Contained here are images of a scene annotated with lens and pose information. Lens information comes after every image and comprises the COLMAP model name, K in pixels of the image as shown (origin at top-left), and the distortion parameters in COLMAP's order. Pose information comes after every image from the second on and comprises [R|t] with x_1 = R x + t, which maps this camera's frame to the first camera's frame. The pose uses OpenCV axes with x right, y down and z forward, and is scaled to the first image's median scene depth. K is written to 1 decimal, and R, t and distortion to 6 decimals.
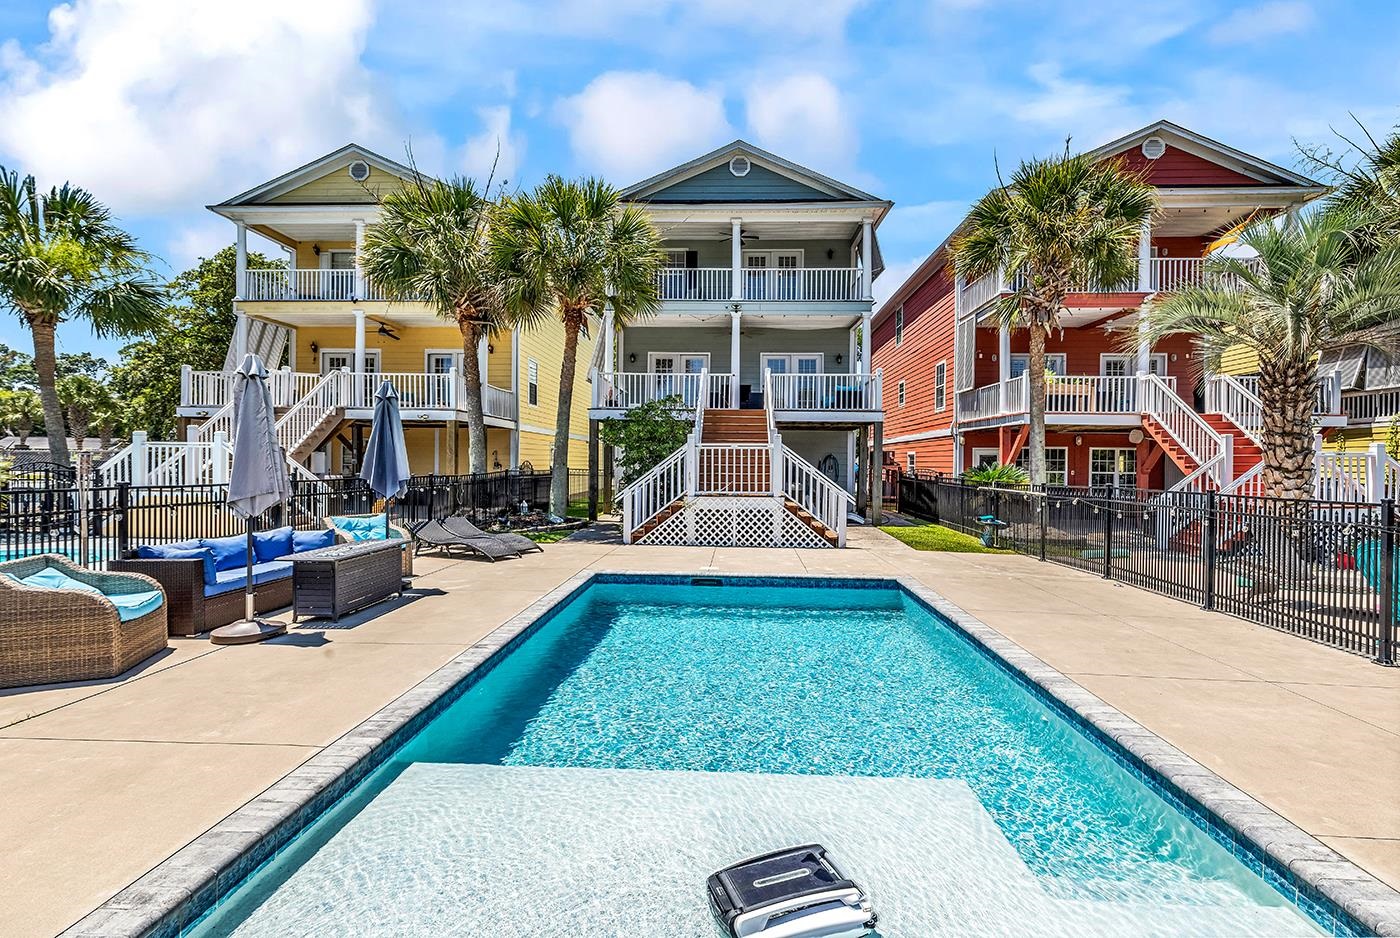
lens RADIAL K [[608.7, 0, 725.6], [0, 608.7, 449.7], [0, 0, 1]] dist [0.004124, 0.000128]
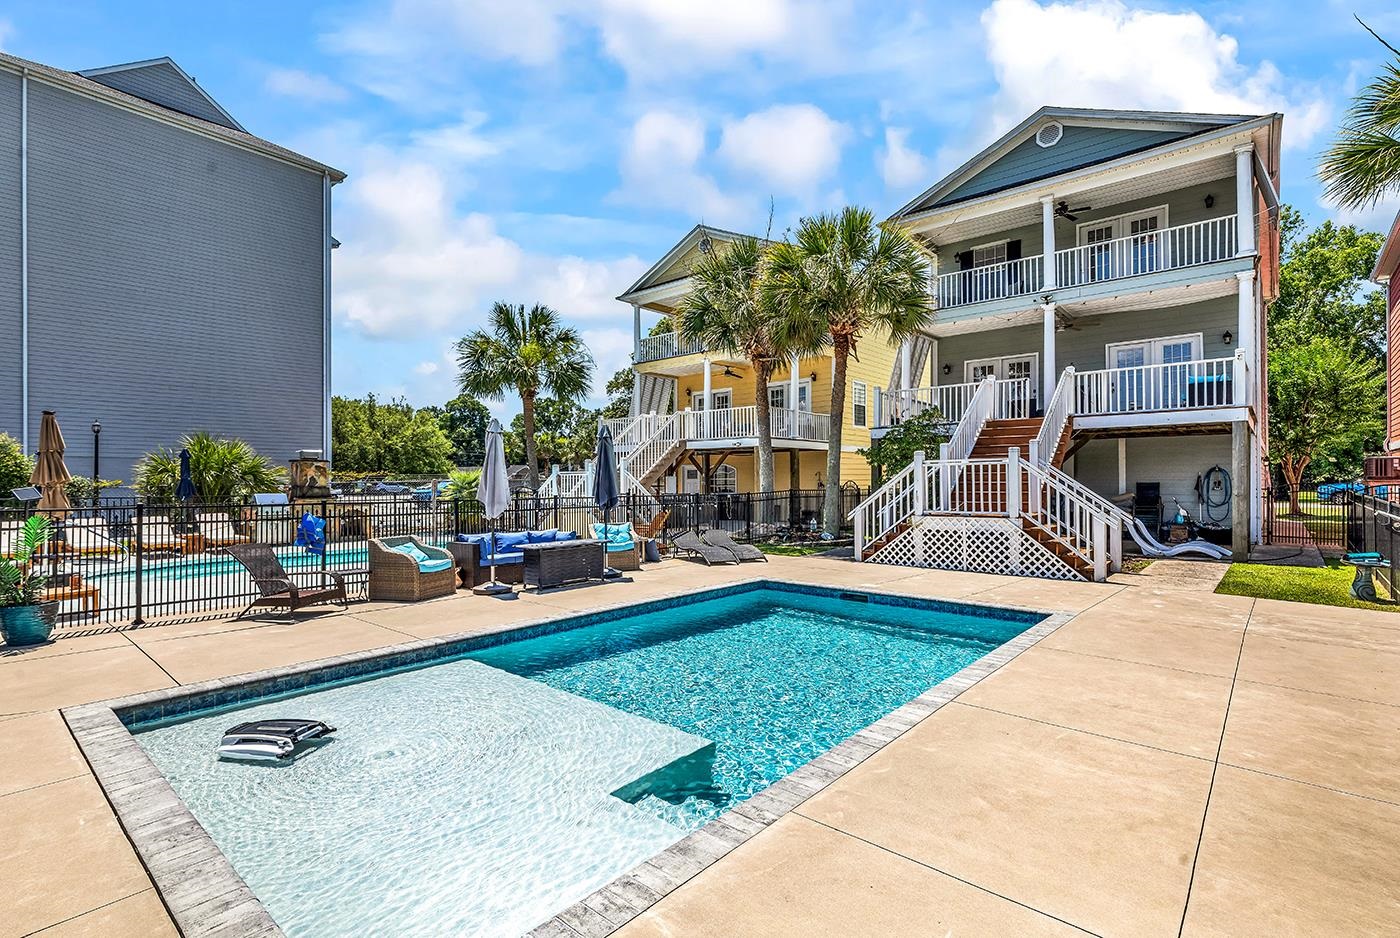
lens RADIAL K [[645.2, 0, 720.3], [0, 645.2, 452.7], [0, 0, 1]] dist [0.001518, -0.000622]
pose [[0.794739, -0.041397, -0.605537, 0.316767], [0.026306, 0.999083, -0.033776, 0.003235], [0.606380, 0.010914, 0.795100, -0.003144]]
